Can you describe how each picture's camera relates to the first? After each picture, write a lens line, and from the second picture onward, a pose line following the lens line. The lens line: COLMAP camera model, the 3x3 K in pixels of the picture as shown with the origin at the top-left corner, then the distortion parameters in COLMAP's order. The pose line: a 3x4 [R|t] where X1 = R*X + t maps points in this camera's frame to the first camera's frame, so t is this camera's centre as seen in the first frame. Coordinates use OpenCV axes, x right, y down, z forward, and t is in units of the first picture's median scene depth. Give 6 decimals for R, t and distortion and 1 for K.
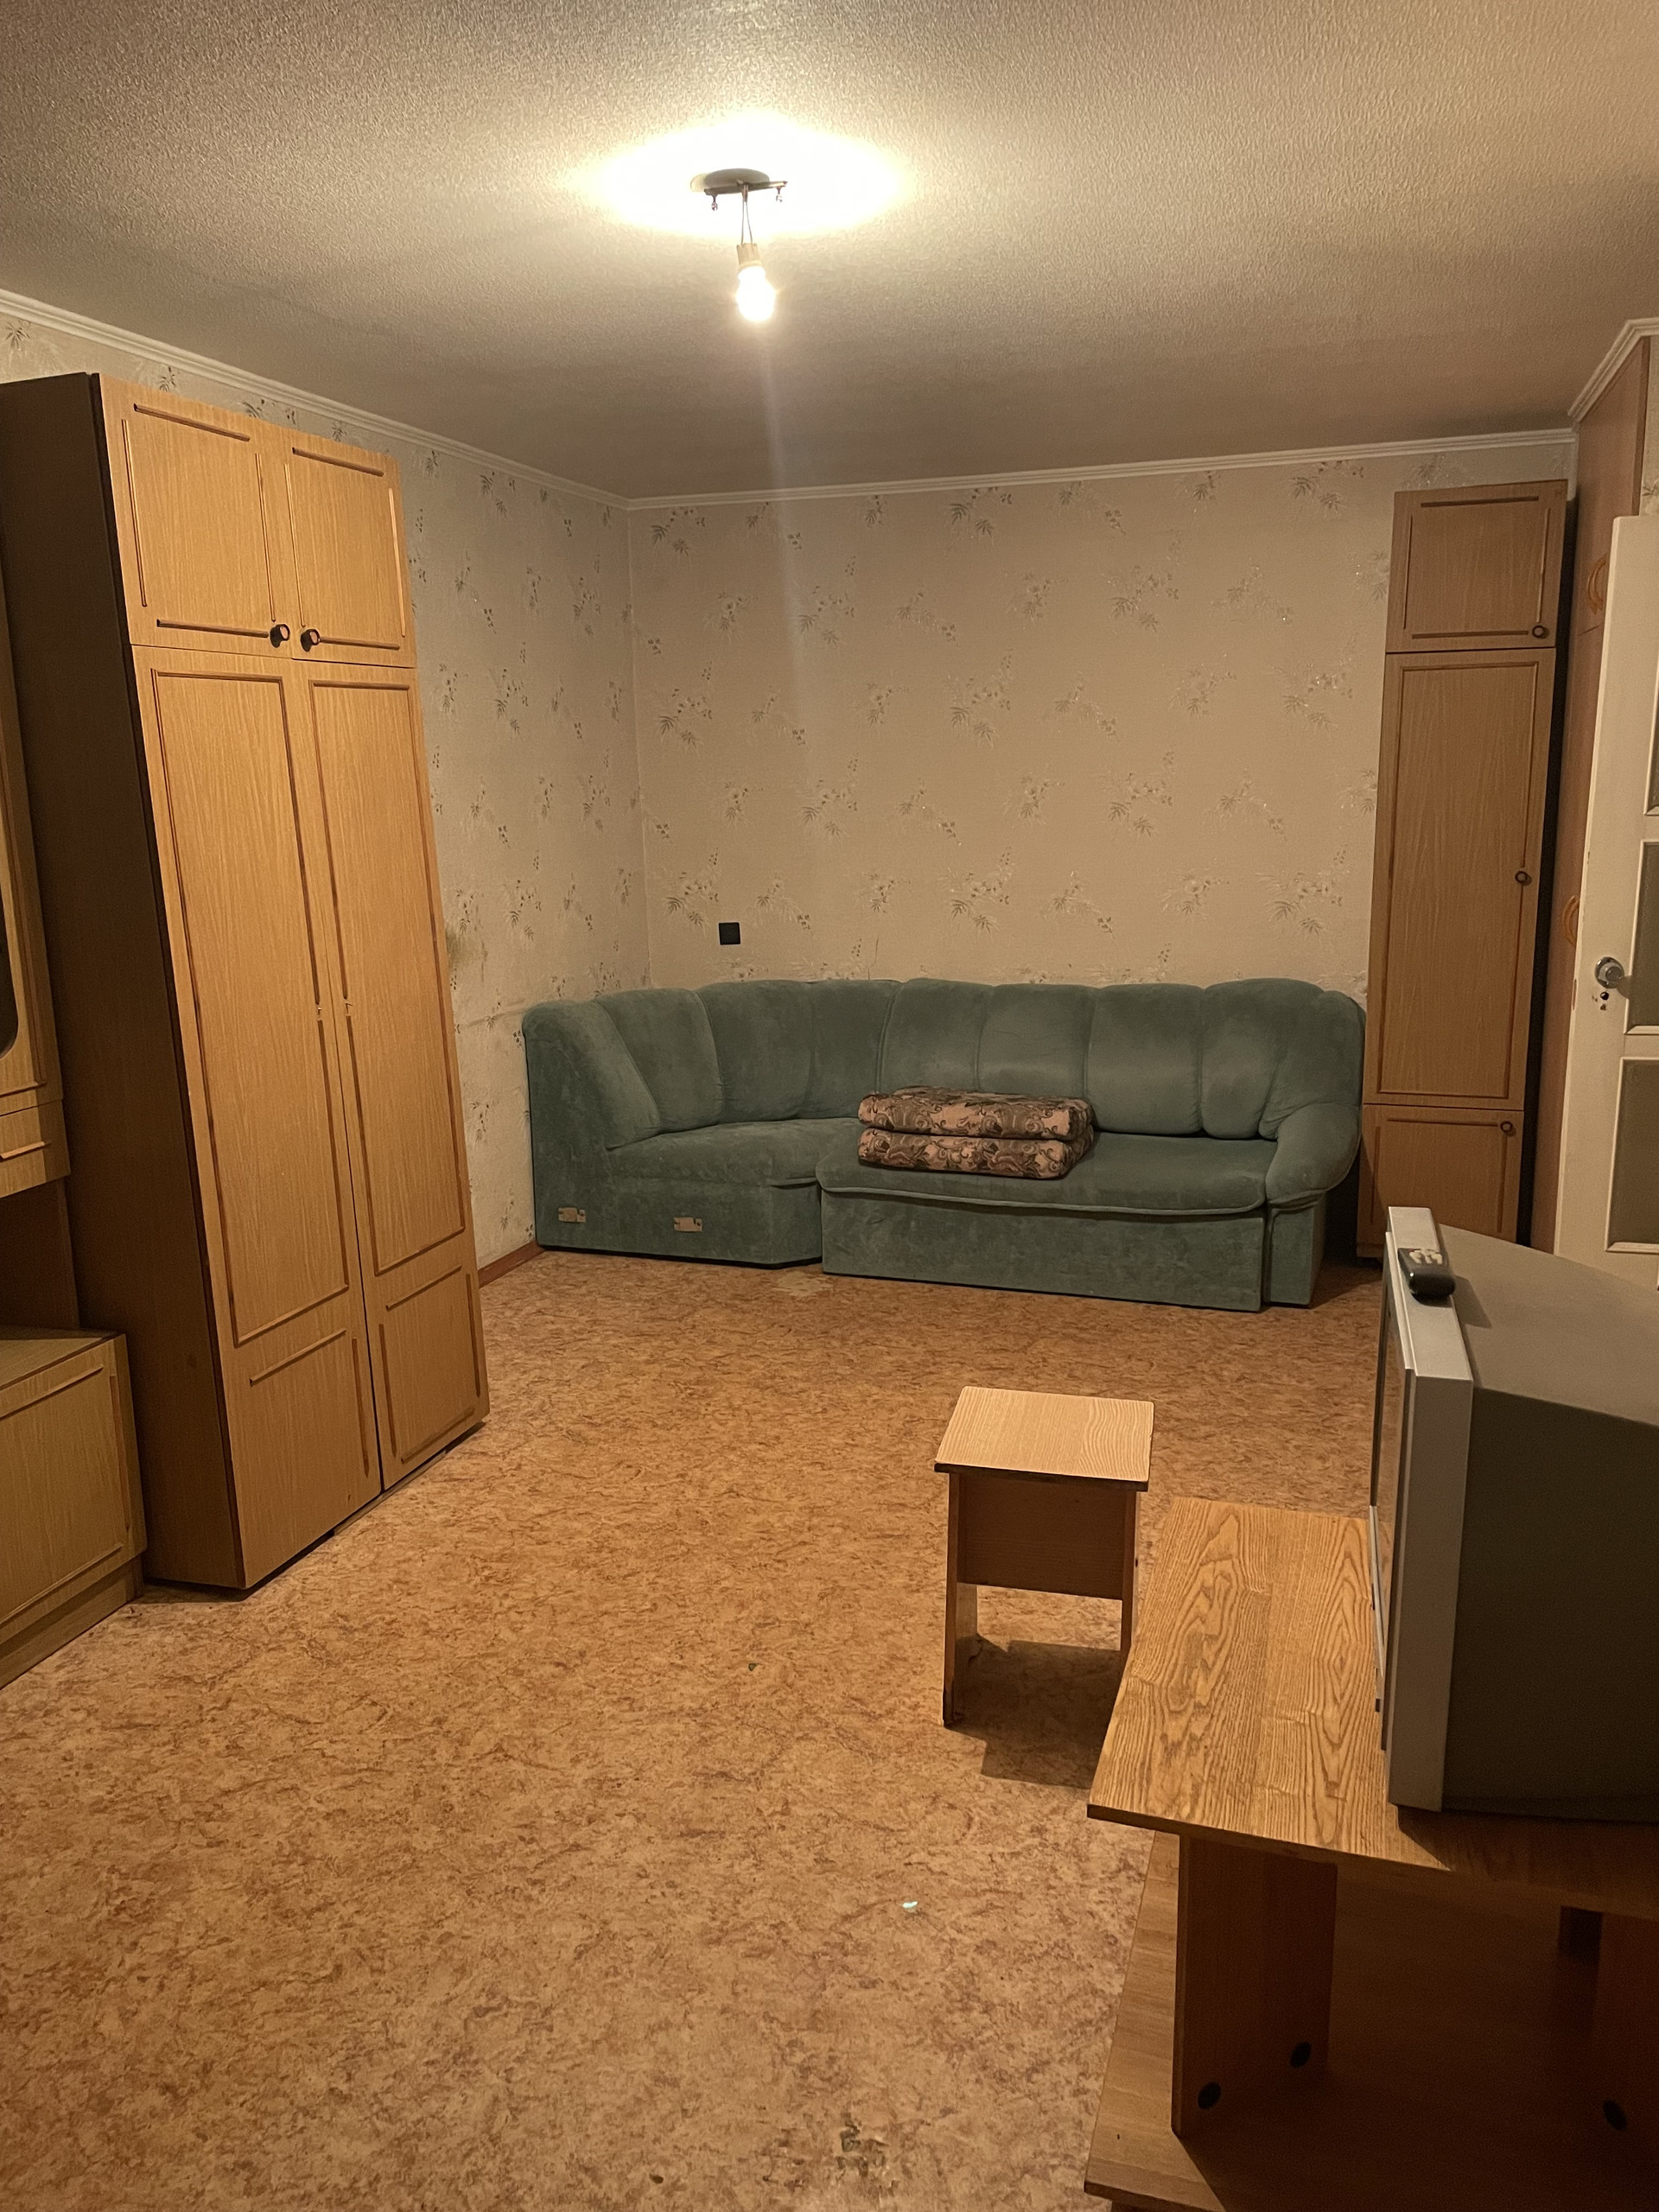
lens RADIAL K [[1701.5, 0, 829.5], [0, 1701.5, 1106.0], [0, 0, 1]] dist [-0.000512, -0.004588]
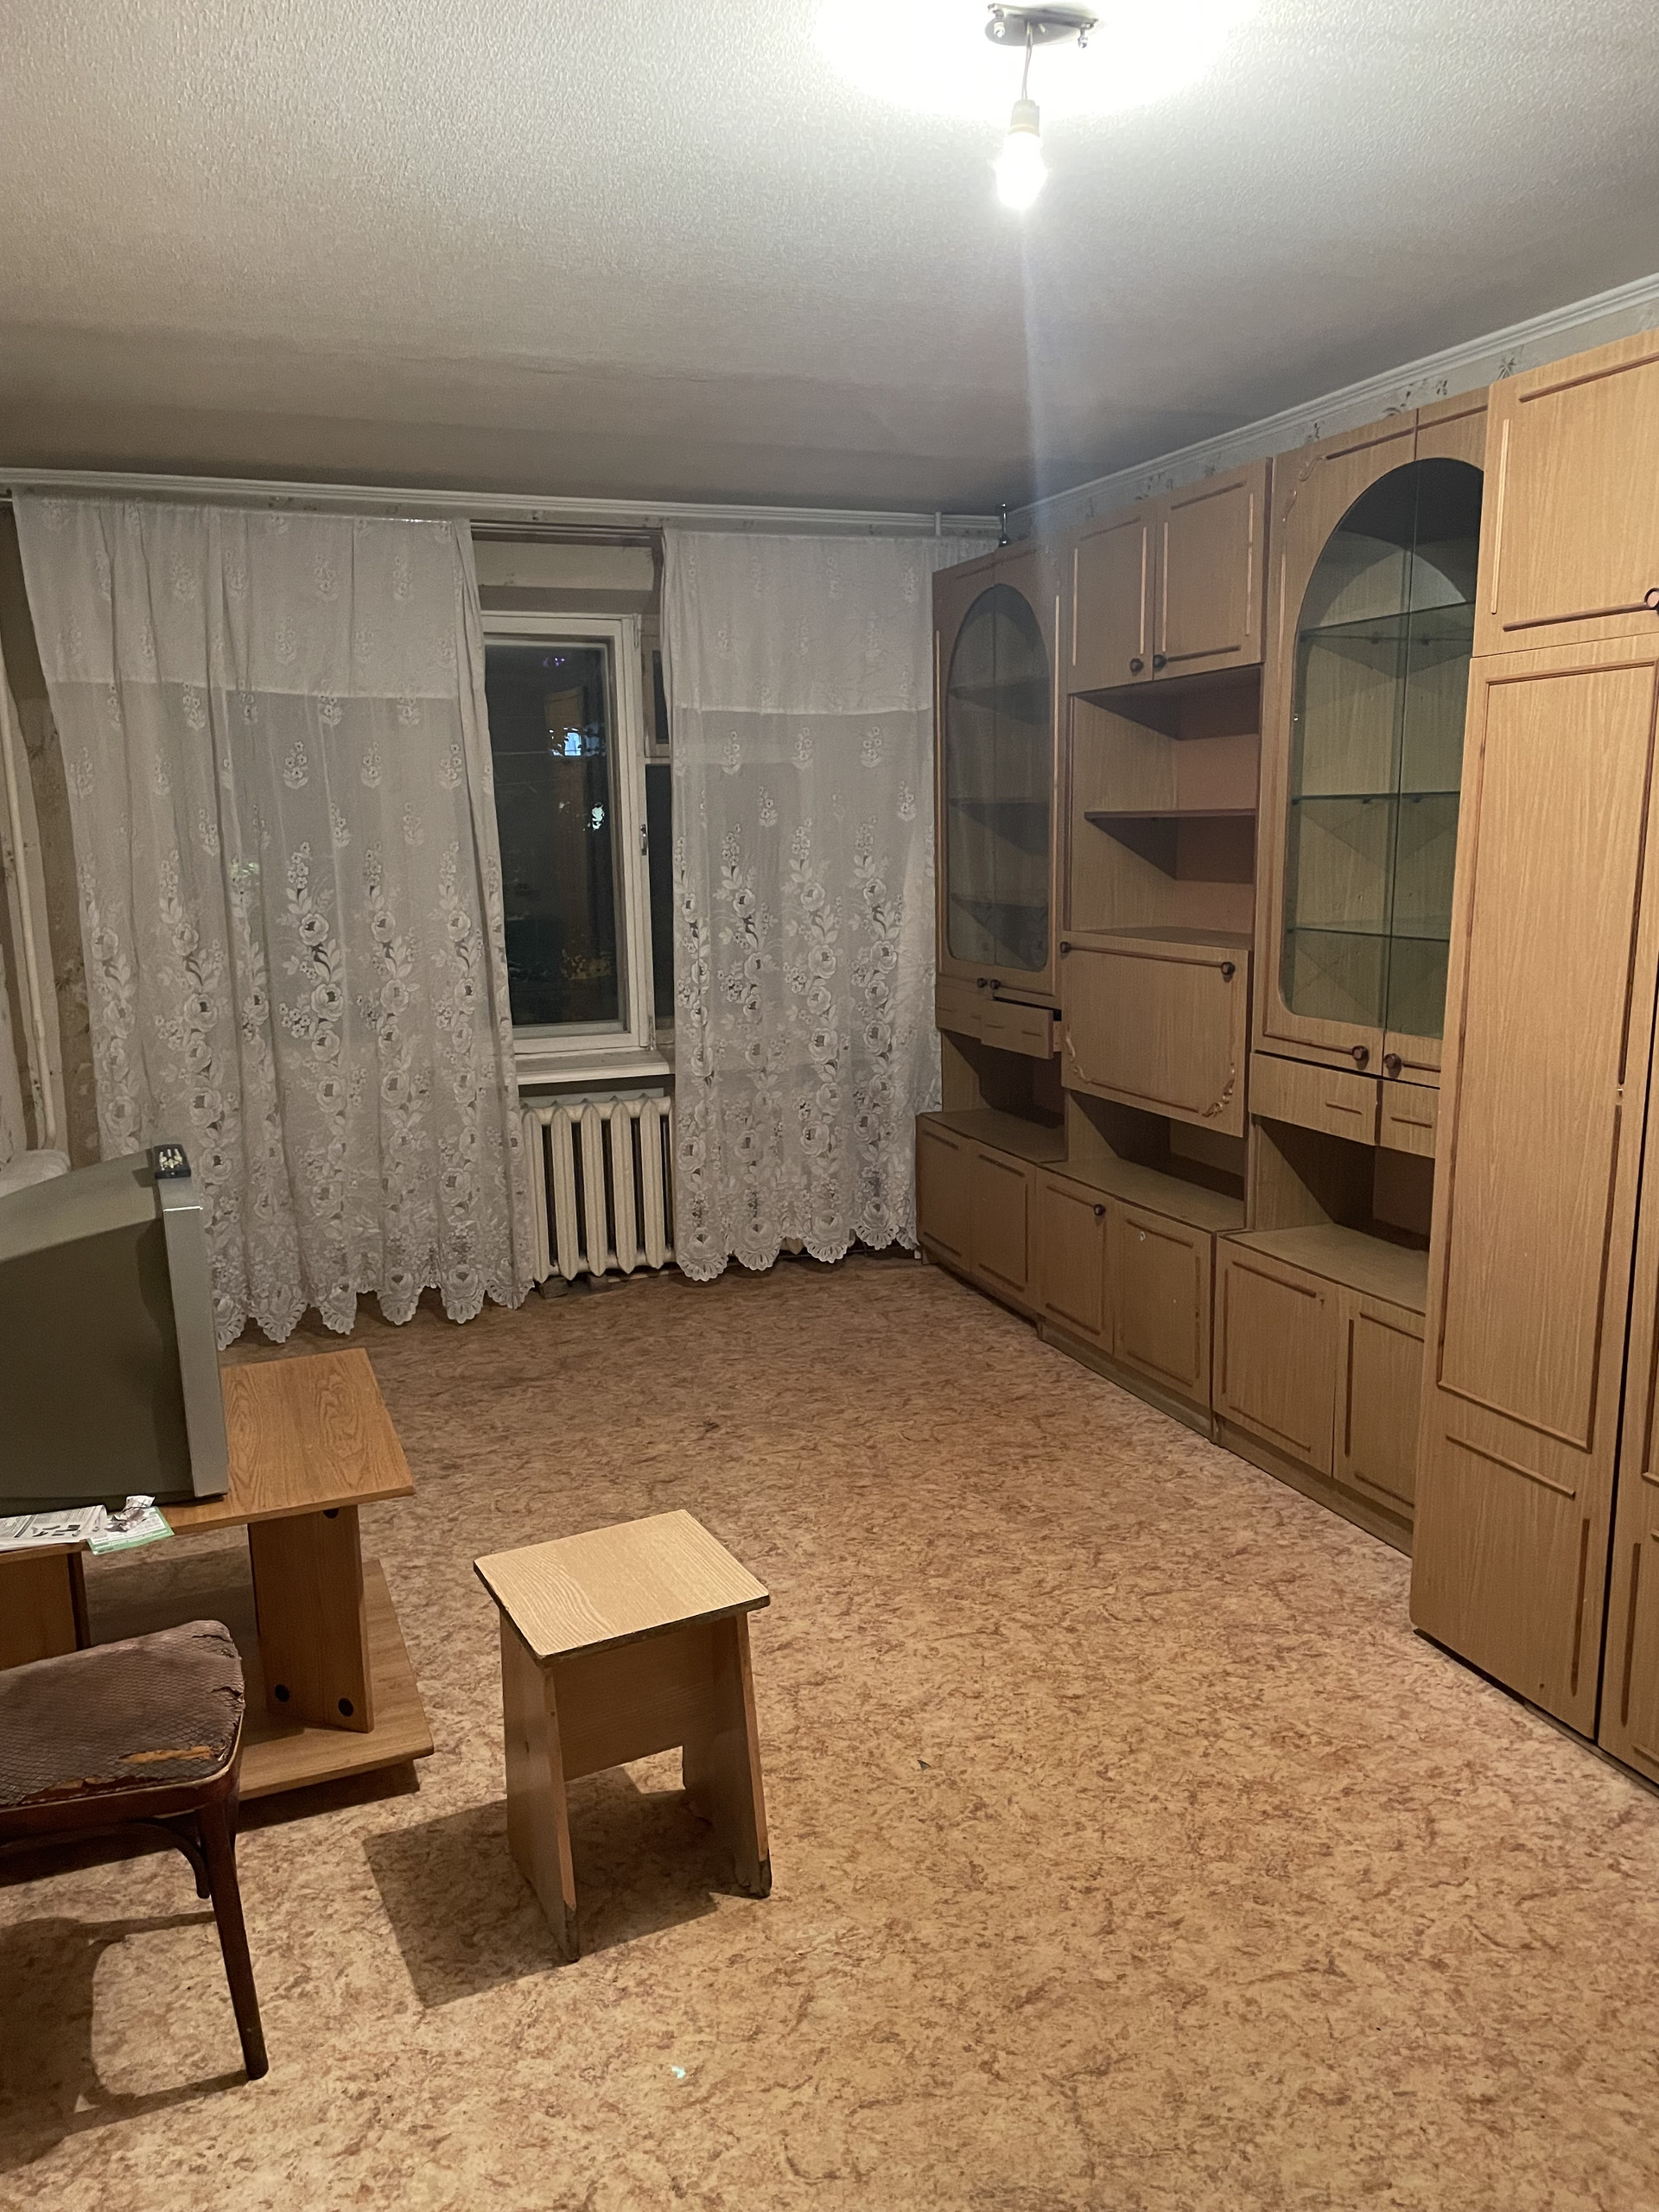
lens RADIAL K [[1610.3, 0, 829.5], [0, 1610.3, 1106.0], [0, 0, 1]] dist [0.074316, -0.091135]
pose [[-0.772764, 0.145258, -0.617848, 0.490662], [-0.090644, 0.938222, 0.333951, -0.300626], [0.628188, 0.314069, -0.711857, 1.482534]]
